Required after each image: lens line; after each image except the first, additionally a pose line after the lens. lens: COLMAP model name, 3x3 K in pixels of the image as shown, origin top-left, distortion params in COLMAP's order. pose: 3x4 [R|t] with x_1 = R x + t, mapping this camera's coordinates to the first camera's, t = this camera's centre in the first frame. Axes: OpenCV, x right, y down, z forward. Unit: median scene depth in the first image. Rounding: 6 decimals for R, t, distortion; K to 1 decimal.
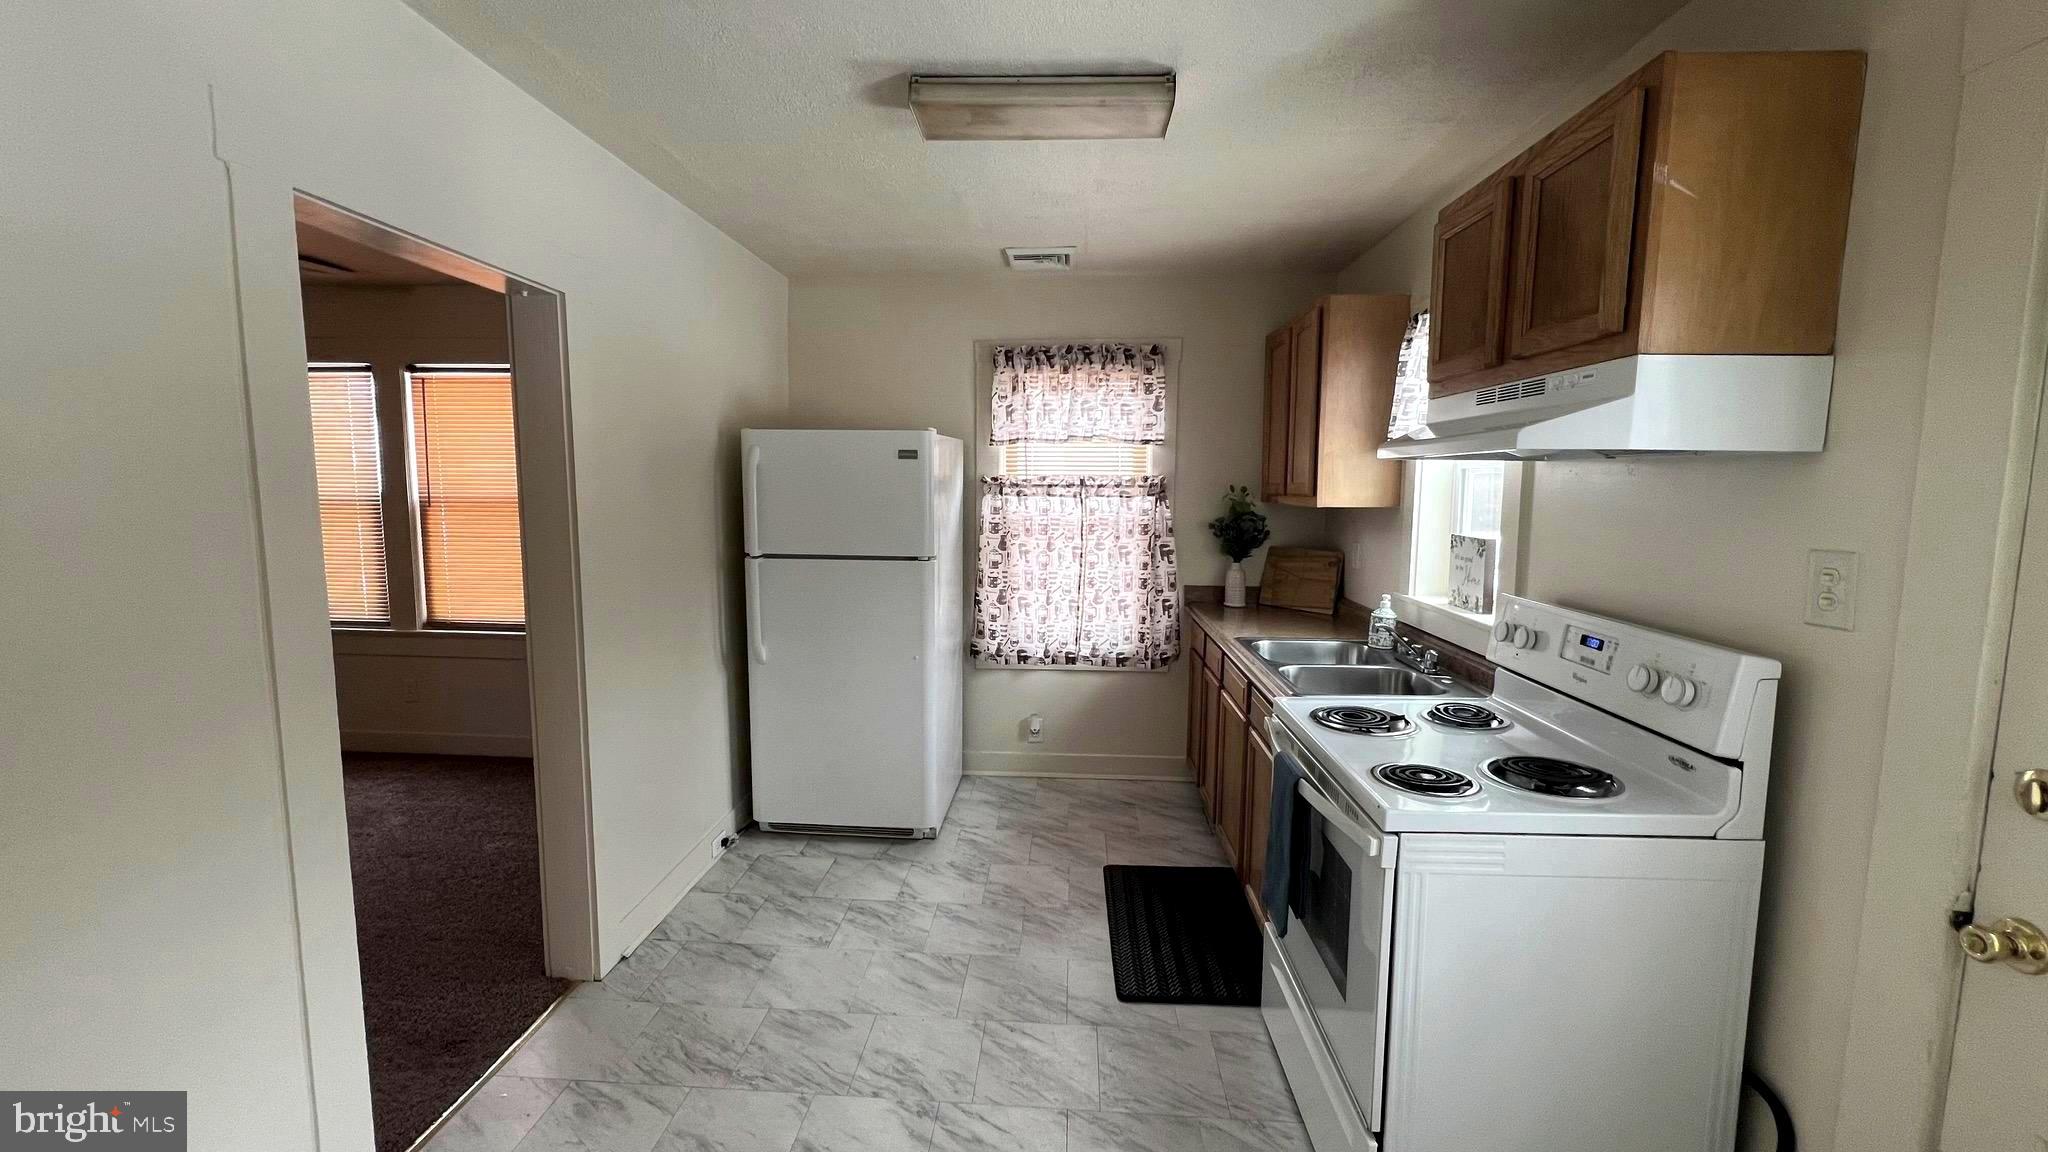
lens RADIAL K [[820.6, 0, 1018.6], [0, 820.6, 563.7], [0, 0, 1]] dist [-0.000627, 0.000043]
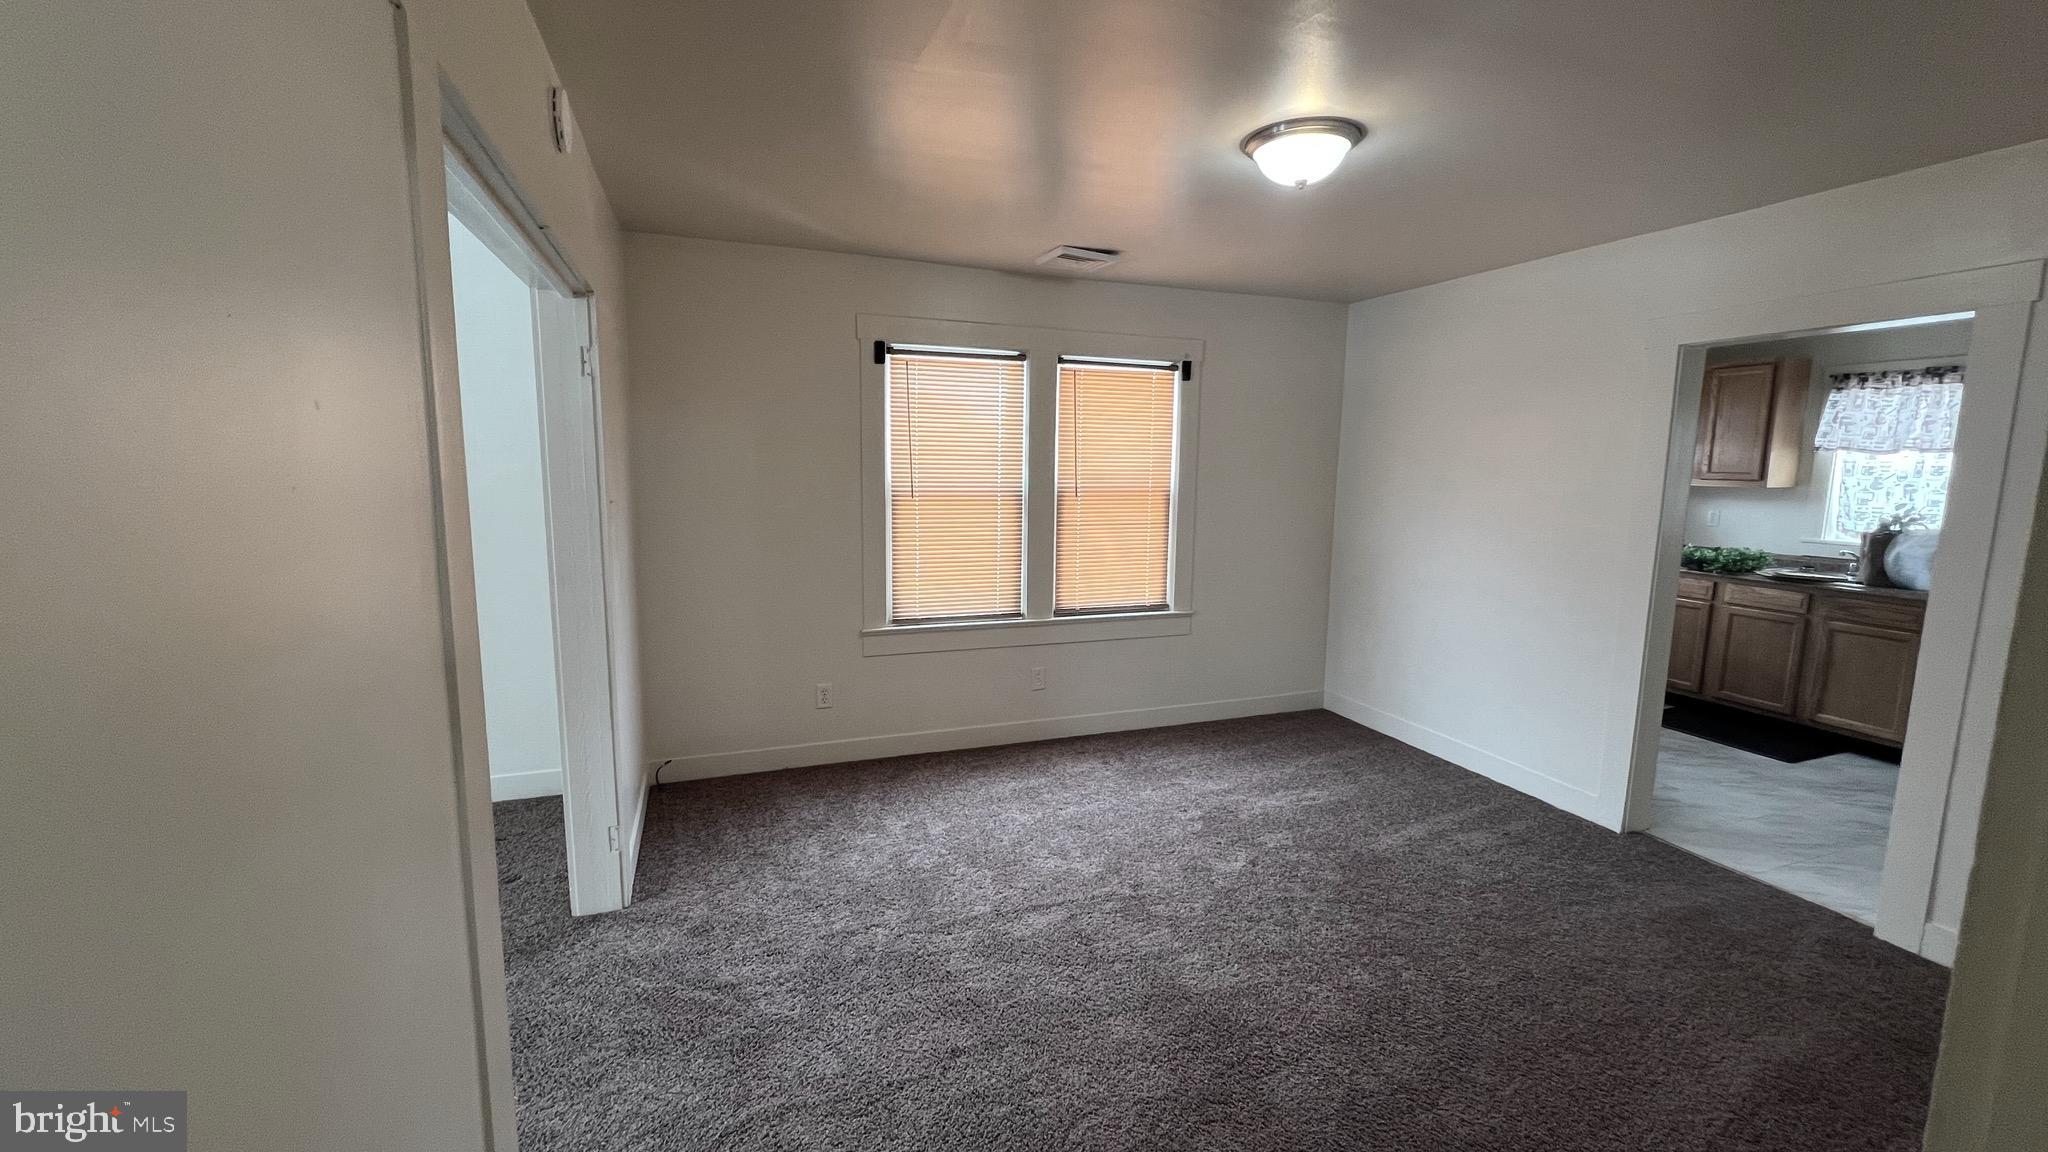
lens RADIAL K [[820.6, 0, 1011.4], [0, 820.6, 568.5], [0, 0, 1]] dist [-0.000627, 0.000043]
pose [[0.911552, -0.052817, 0.407779, -1.313188], [0.039021, 0.998352, 0.042081, -0.028643], [-0.409329, -0.022447, 0.912111, 0.105569]]
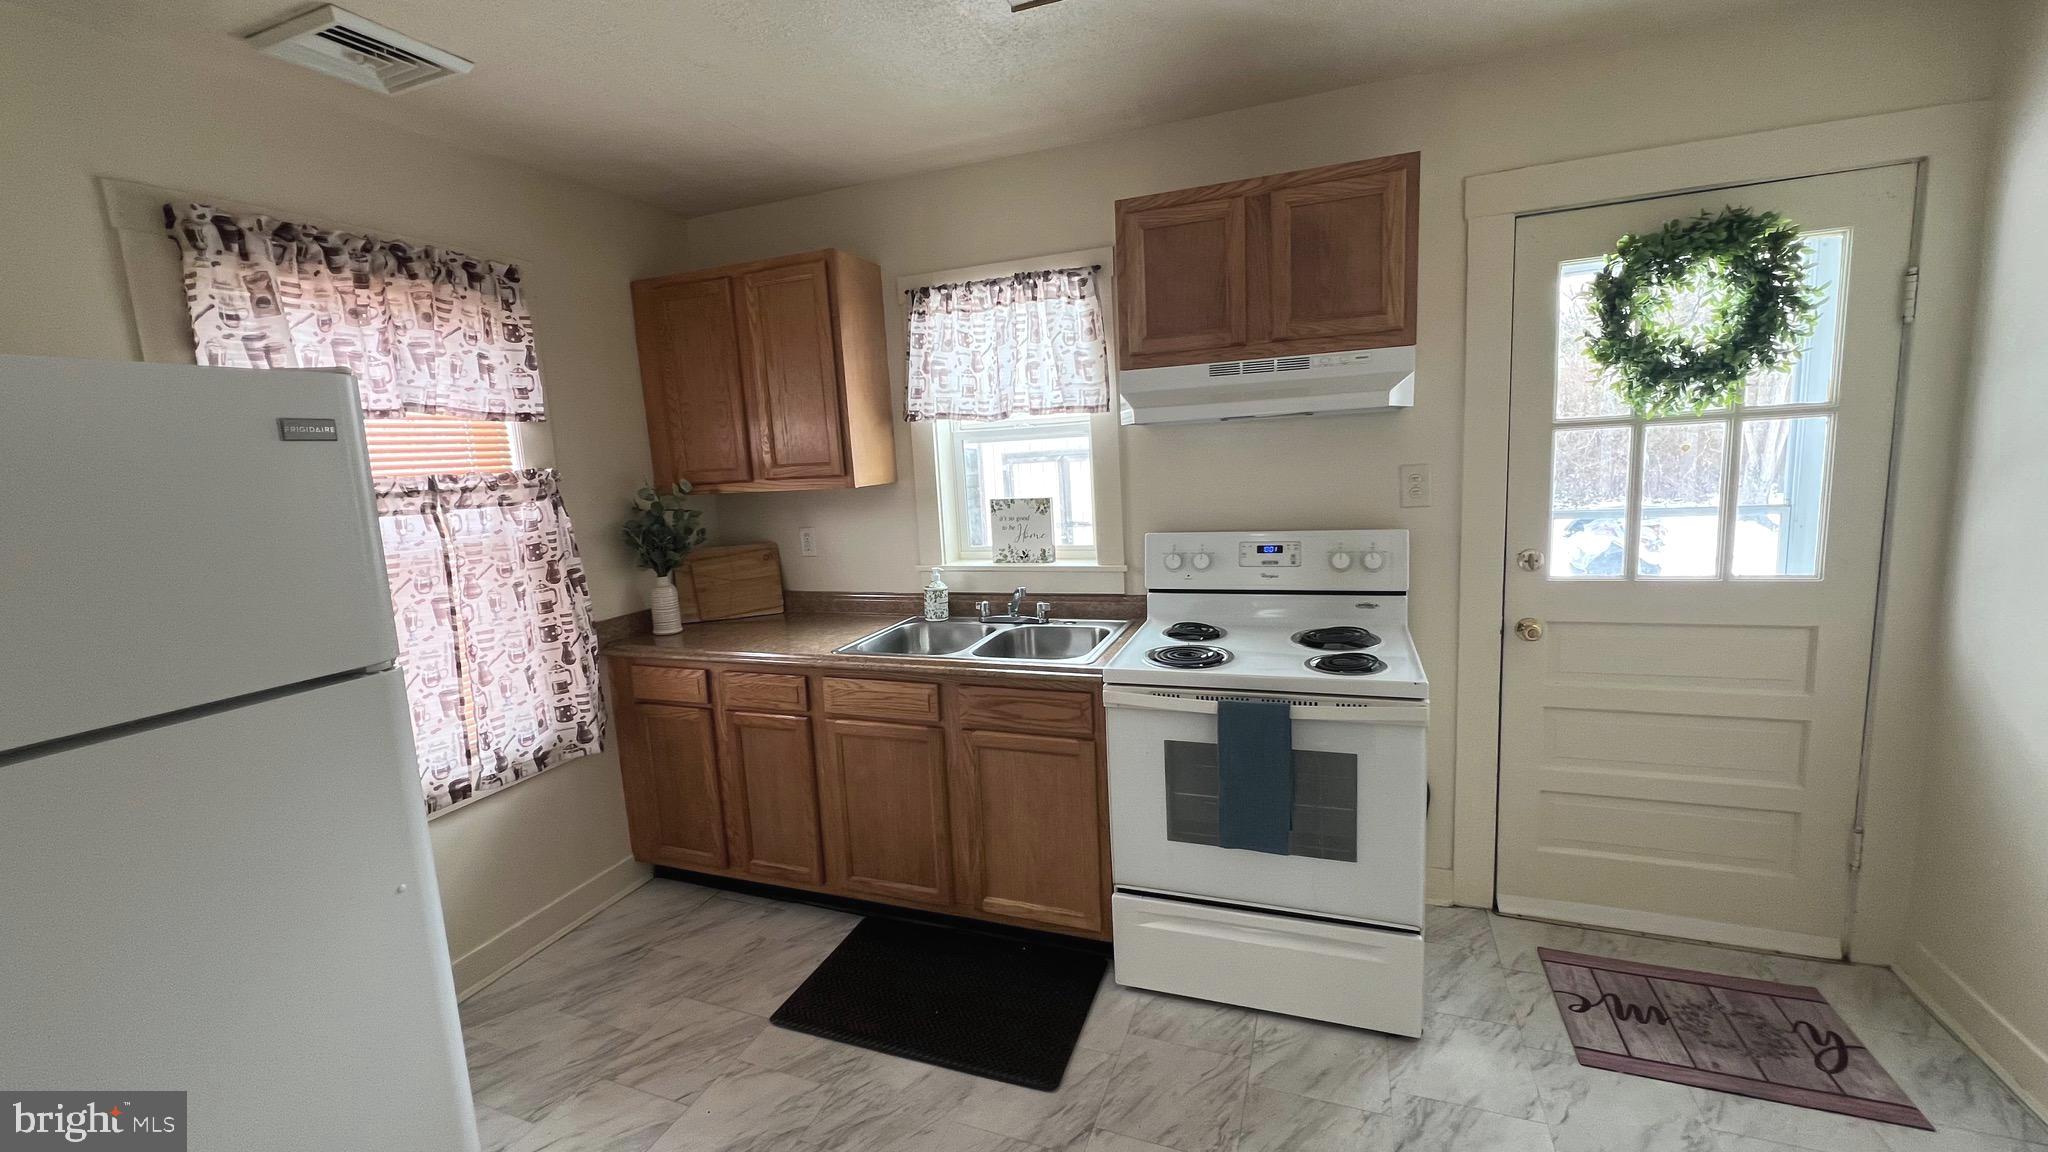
lens RADIAL K [[820.6, 0, 1011.2], [0, 820.6, 564.8], [0, 0, 1]] dist [-0.000627, 0.000043]
pose [[0.297347, -0.154579, 0.942173, -0.354109], [0.152910, 0.981779, 0.112819, -0.048308], [-0.942445, 0.110522, 0.315566, 0.447518]]
